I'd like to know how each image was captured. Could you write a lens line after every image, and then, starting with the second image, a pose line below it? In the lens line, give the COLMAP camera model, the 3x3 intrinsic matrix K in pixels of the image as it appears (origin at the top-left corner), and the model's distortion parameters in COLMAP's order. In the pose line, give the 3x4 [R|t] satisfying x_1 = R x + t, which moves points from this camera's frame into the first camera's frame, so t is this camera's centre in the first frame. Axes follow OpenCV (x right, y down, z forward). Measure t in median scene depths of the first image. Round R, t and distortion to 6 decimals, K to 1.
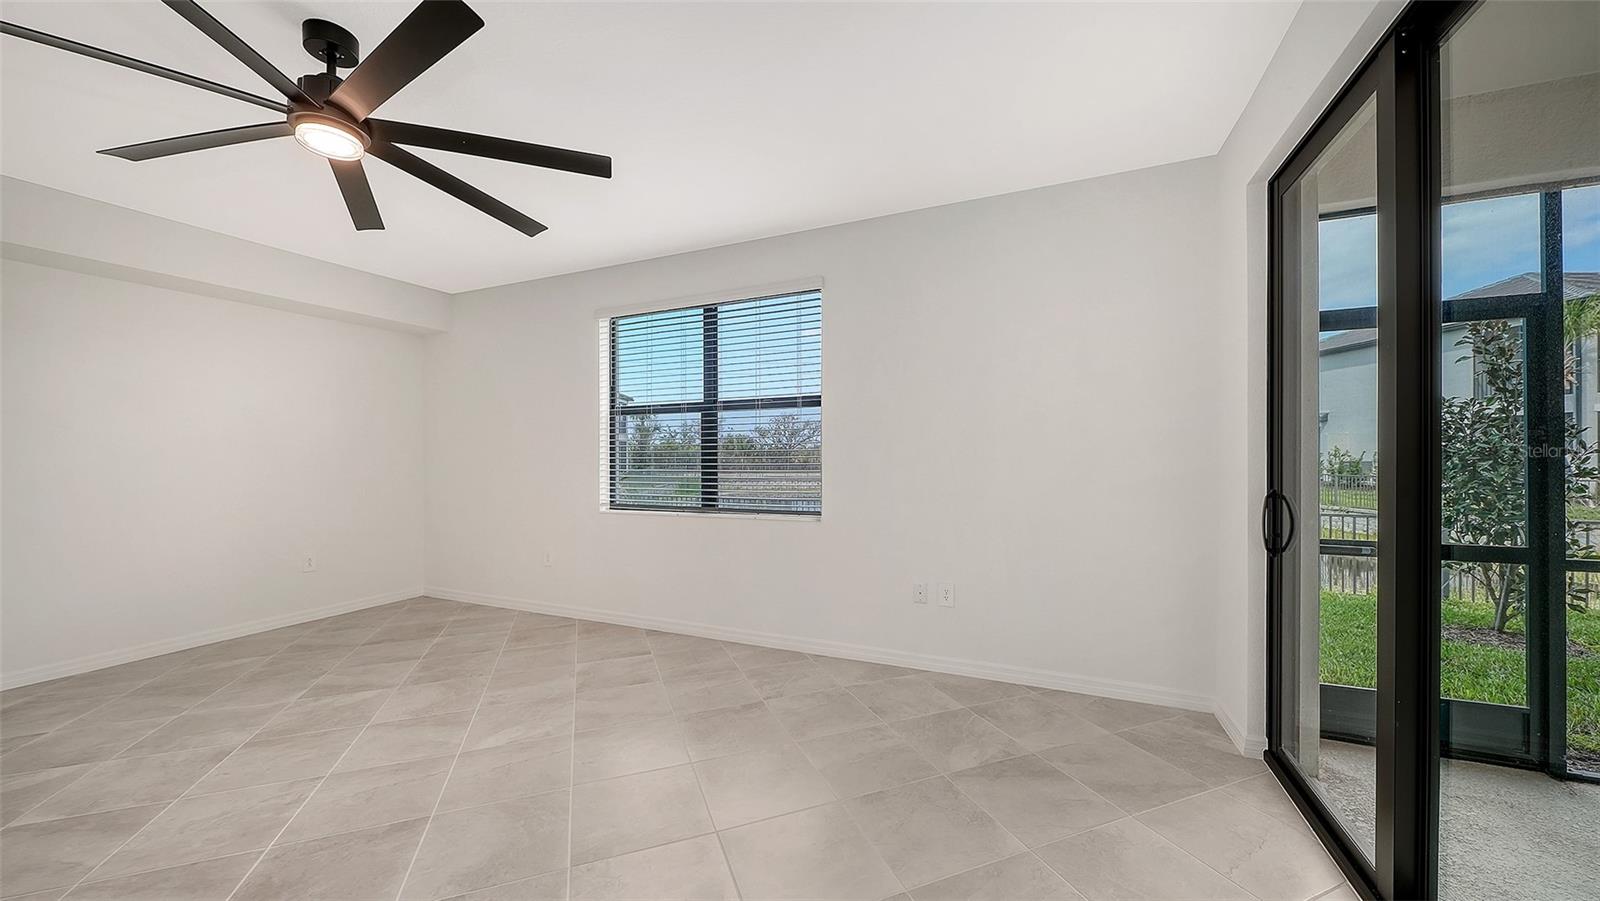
lens RADIAL K [[562.9, 0, 799.5], [0, 562.9, 457.2], [0, 0, 1]] dist [-0.000969, -0.000702]
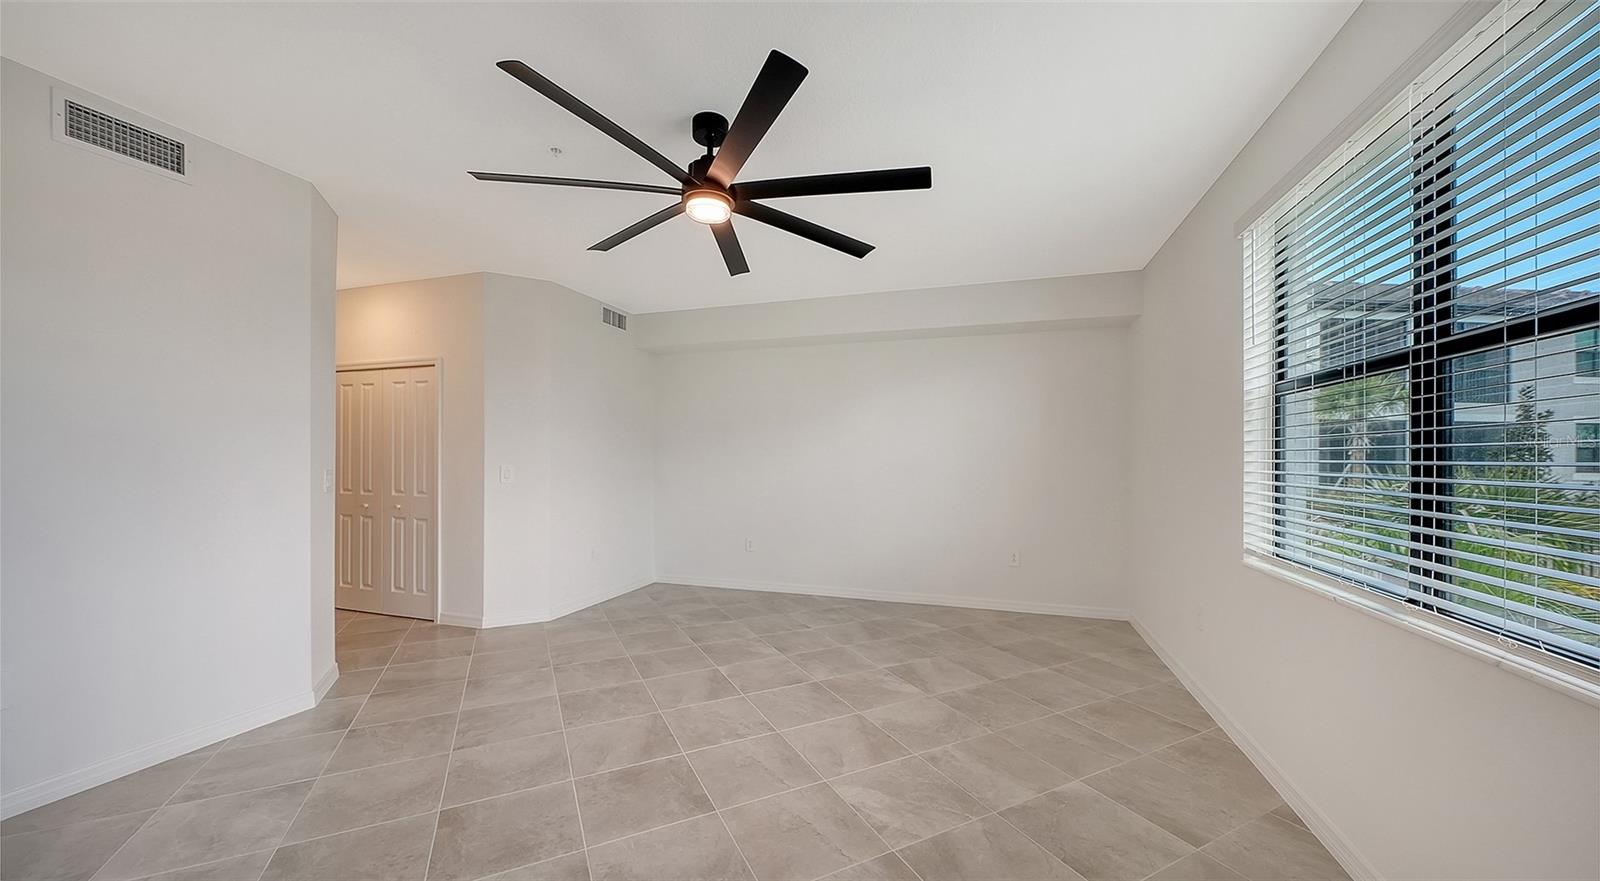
lens RADIAL K [[562.7, 0, 797.4], [0, 562.7, 453.8], [0, 0, 1]] dist [-0.003968, -0.000188]
pose [[0.092010, -0.002769, -0.995754, 0.248766], [-0.004595, 0.999984, -0.003205, -0.013618], [0.995748, 0.004871, 0.091996, 0.658677]]
